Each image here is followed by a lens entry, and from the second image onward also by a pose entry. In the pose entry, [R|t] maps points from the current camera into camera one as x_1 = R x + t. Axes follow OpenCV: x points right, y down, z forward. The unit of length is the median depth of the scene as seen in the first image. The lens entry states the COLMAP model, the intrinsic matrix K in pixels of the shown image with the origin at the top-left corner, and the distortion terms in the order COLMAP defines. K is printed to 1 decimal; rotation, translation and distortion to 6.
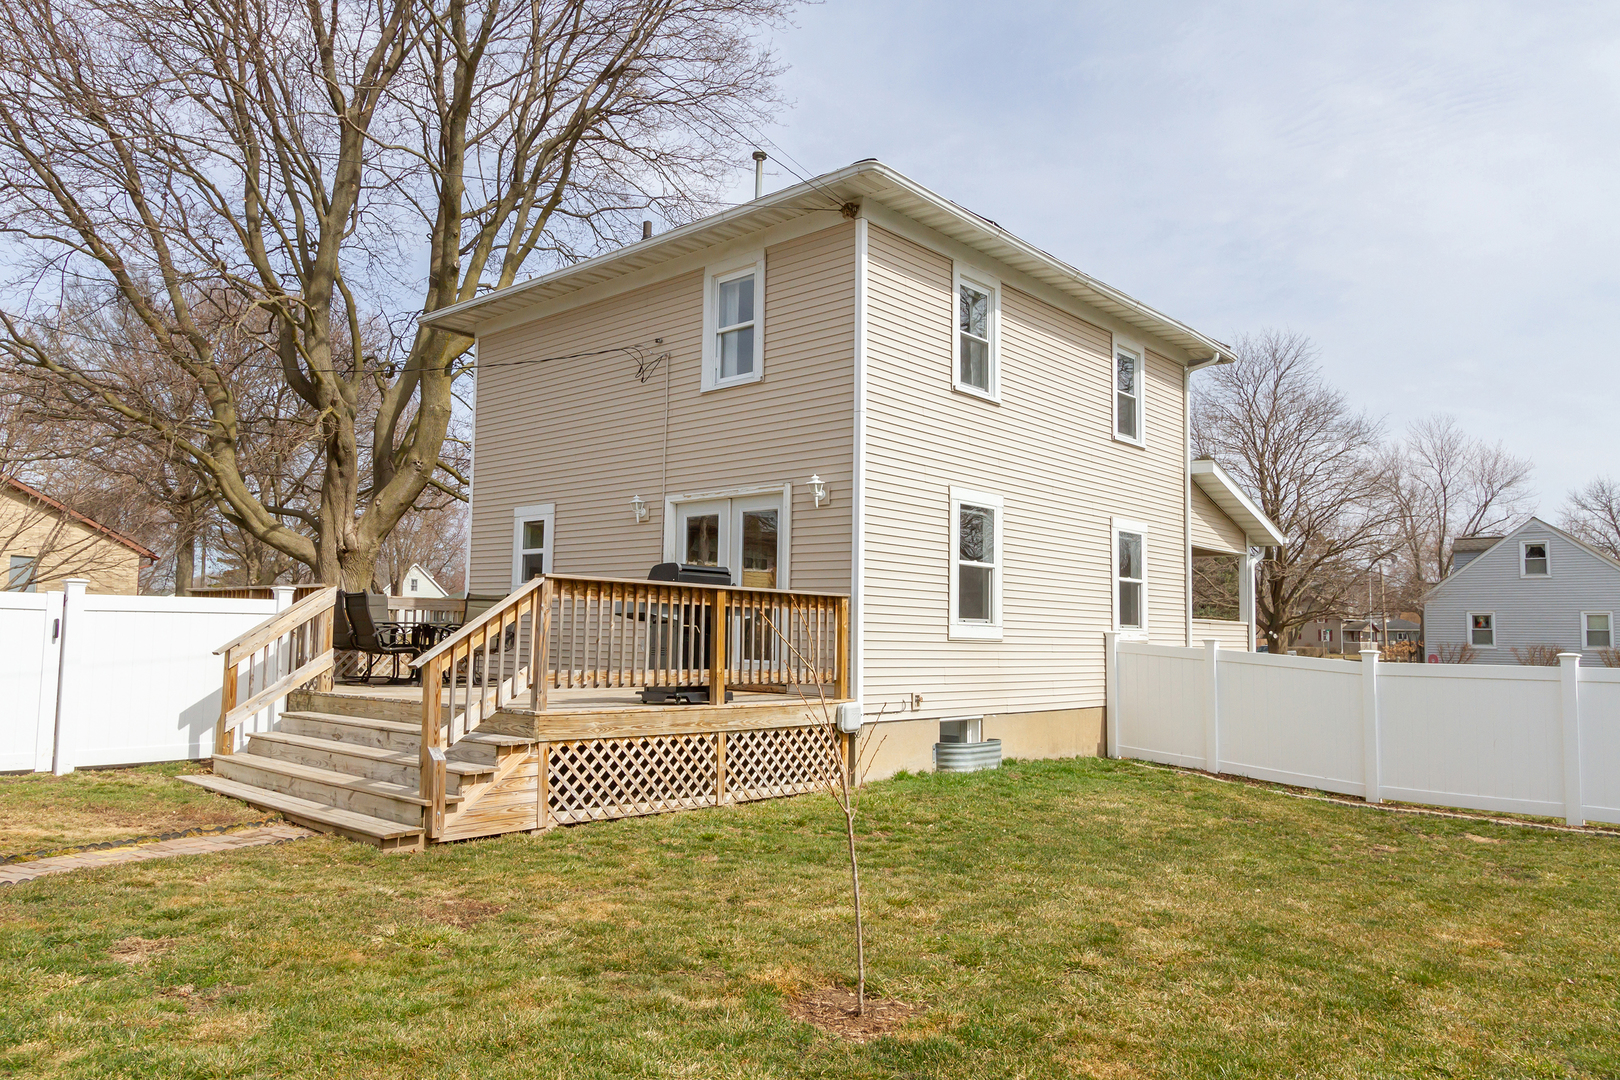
lens RADIAL K [[1111.1, 0, 816.7], [0, 1111.1, 548.1], [0, 0, 1]] dist [0.007228, -0.006244]
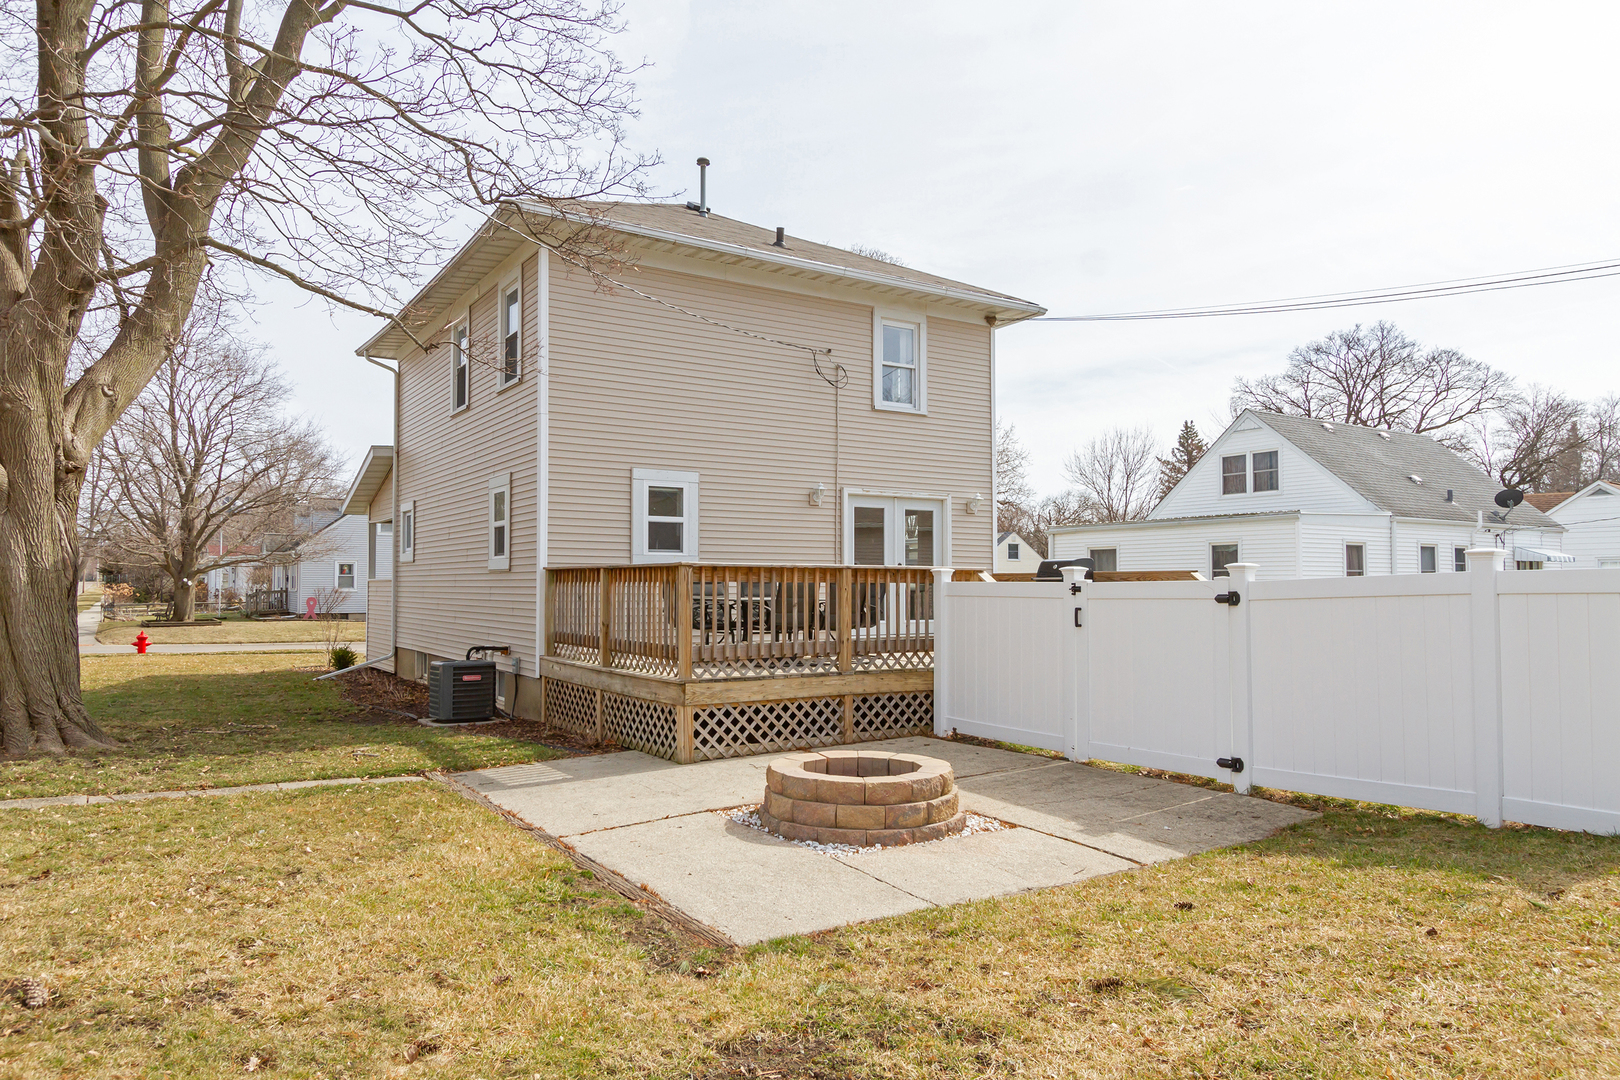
lens RADIAL K [[1111.1, 0, 823.0], [0, 1111.1, 551.0], [0, 0, 1]] dist [0.007228, -0.006244]
pose [[0.253287, 0.016768, 0.967246, -0.887109], [-0.075117, 0.997172, 0.002384, 0.014306], [-0.964470, -0.073260, 0.253830, 0.481341]]
